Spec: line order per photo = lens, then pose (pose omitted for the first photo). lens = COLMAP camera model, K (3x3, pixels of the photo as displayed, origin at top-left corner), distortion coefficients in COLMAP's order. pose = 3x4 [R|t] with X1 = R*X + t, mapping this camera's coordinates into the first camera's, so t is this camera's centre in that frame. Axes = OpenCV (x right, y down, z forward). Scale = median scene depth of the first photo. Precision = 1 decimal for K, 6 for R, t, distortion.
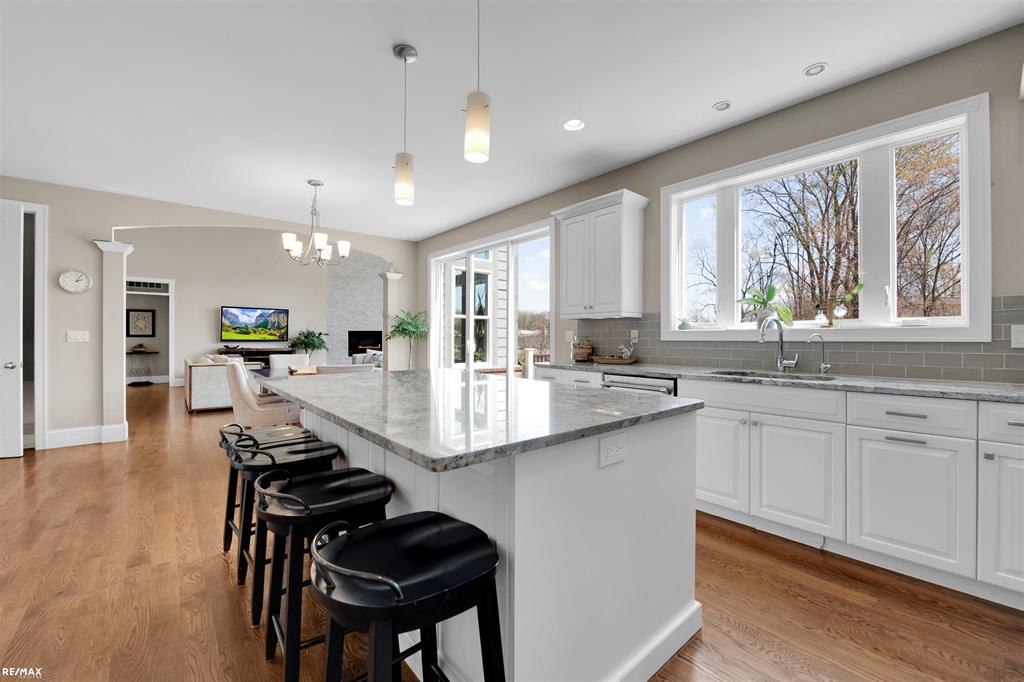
lens RADIAL K [[412.2, 0, 517.7], [0, 412.2, 339.8], [0, 0, 1]] dist [-0.013381, -0.001767]
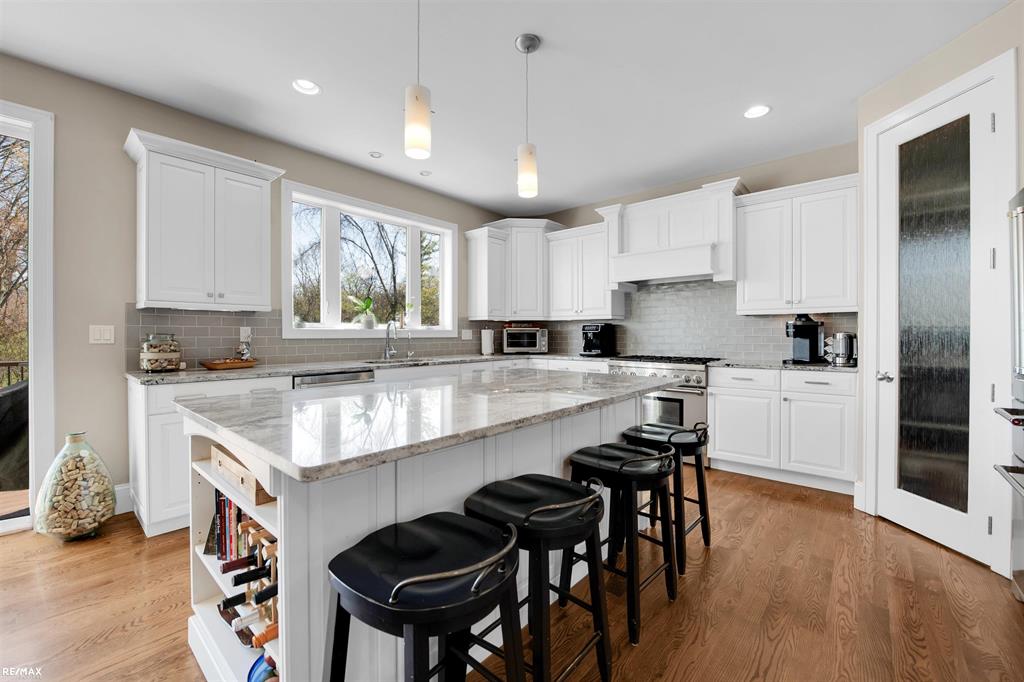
lens RADIAL K [[412.2, 0, 520.7], [0, 412.2, 337.4], [0, 0, 1]] dist [-0.013381, -0.001767]
pose [[-0.150836, -0.005934, 0.988541, -0.239354], [0.008310, 0.999939, 0.007270, -0.001439], [-0.988524, 0.009311, -0.150778, 0.213698]]
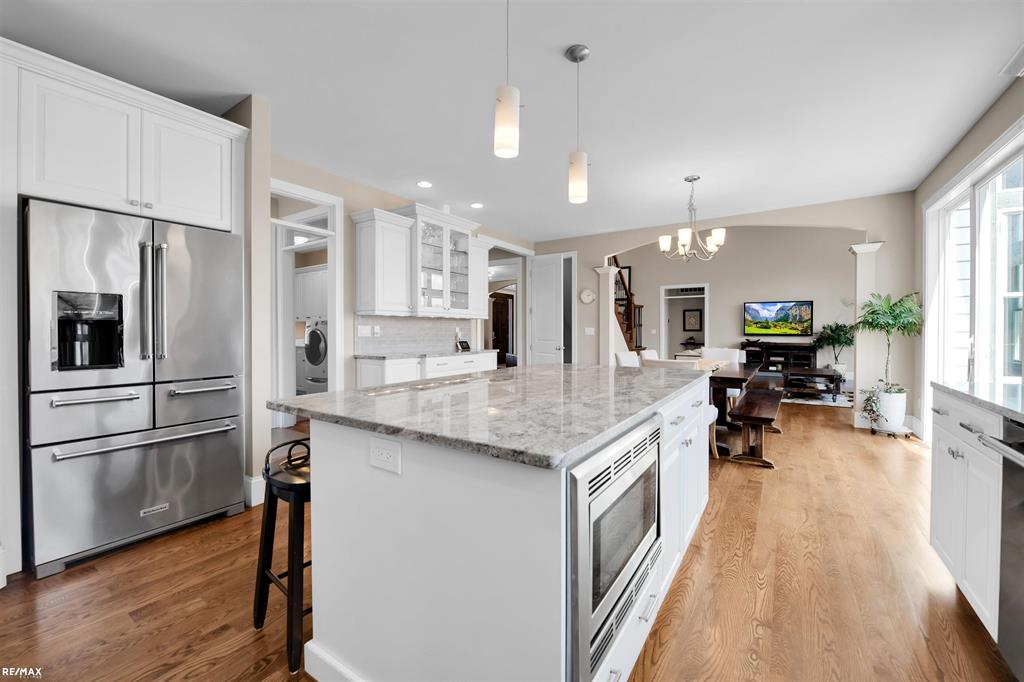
lens RADIAL K [[412.2, 0, 511.1], [0, 412.2, 334.2], [0, 0, 1]] dist [-0.013381, -0.001767]
pose [[0.259797, 0.004154, -0.965654, 0.153830], [-0.002746, 0.999990, 0.003562, -0.001575], [0.965659, 0.001726, 0.259805, 0.130712]]
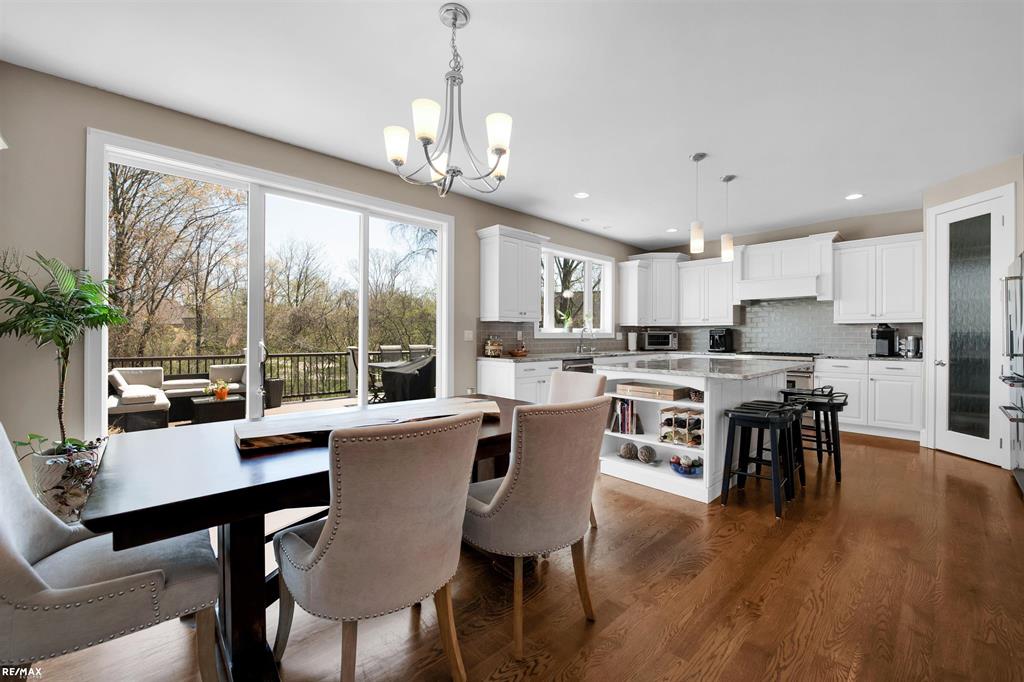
lens RADIAL K [[412.2, 0, 515.8], [0, 412.2, 337.2], [0, 0, 1]] dist [-0.013381, -0.001767]
pose [[-0.044157, -0.003371, 0.999019, -0.419824], [0.005097, 0.999981, 0.003599, -0.003430], [-0.999012, 0.005251, -0.044139, 0.405251]]
